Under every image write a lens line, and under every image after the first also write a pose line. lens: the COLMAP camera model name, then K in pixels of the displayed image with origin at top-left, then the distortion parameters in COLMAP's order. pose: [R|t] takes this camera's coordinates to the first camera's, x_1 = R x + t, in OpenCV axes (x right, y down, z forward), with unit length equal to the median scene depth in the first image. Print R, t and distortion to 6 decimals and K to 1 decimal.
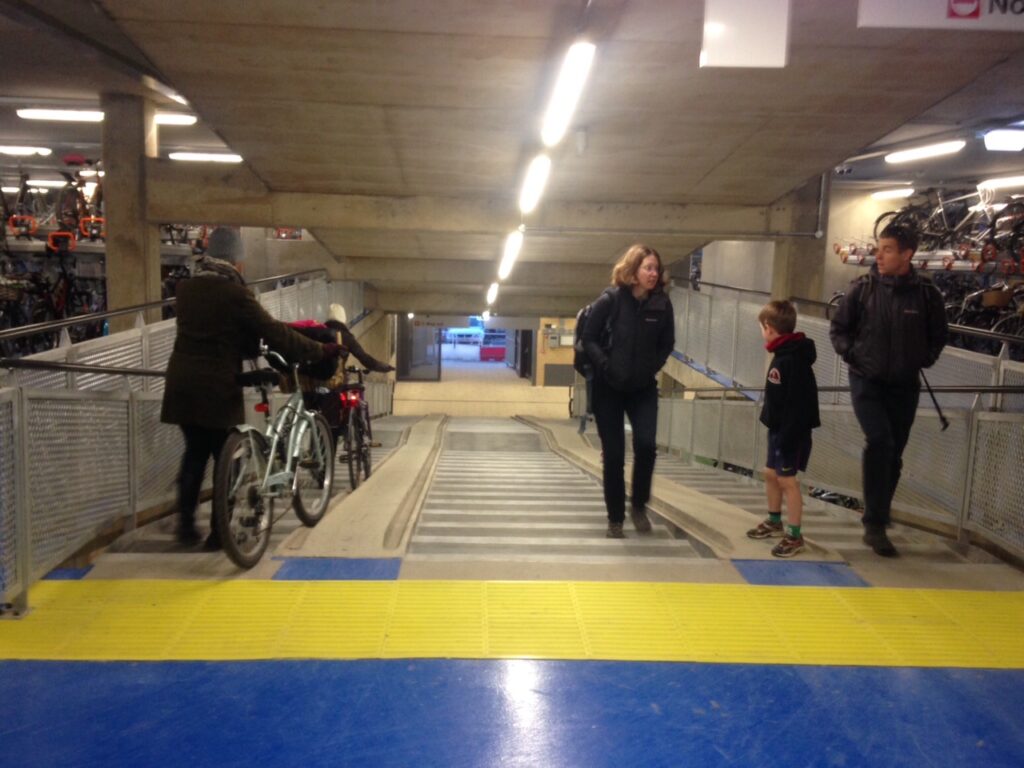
lens RADIAL K [[972.2, 0, 512.0], [0, 972.2, 384.0], [0, 0, 1]] dist [0.171487, -0.259023]
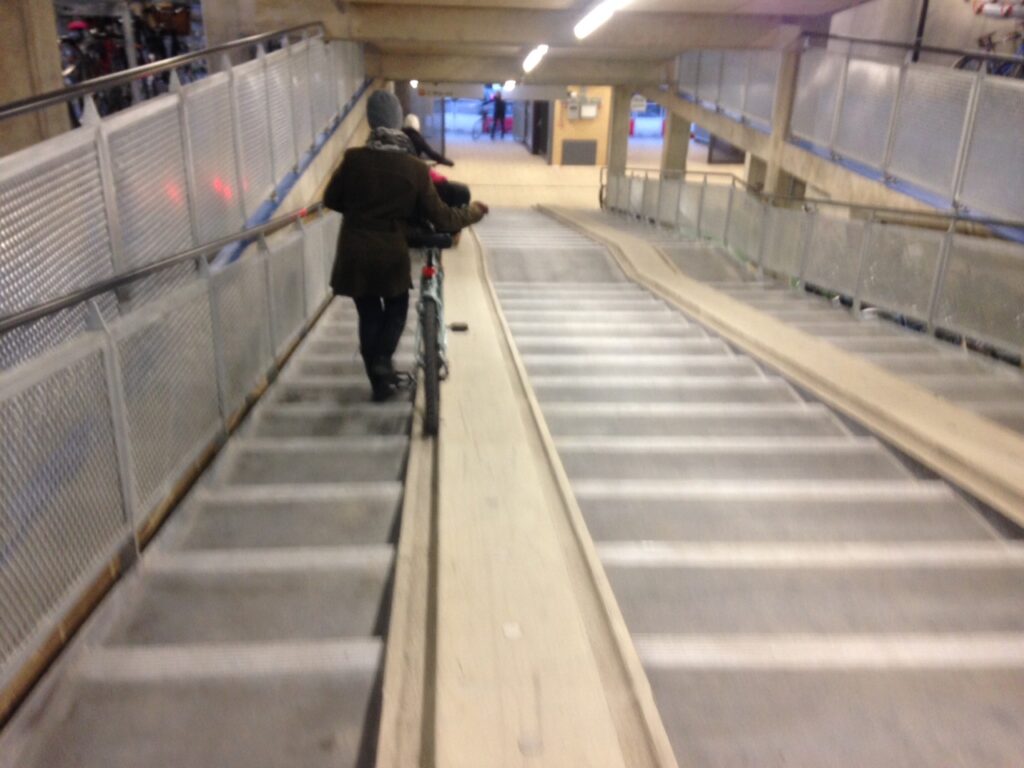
lens RADIAL K [[972.2, 0, 512.0], [0, 972.2, 384.0], [0, 0, 1]] dist [0.171487, -0.259023]
pose [[0.999940, -0.002373, 0.010712, -0.048147], [-0.000162, 0.973031, 0.230675, -0.022831], [-0.010971, -0.230663, 0.972972, 0.188794]]
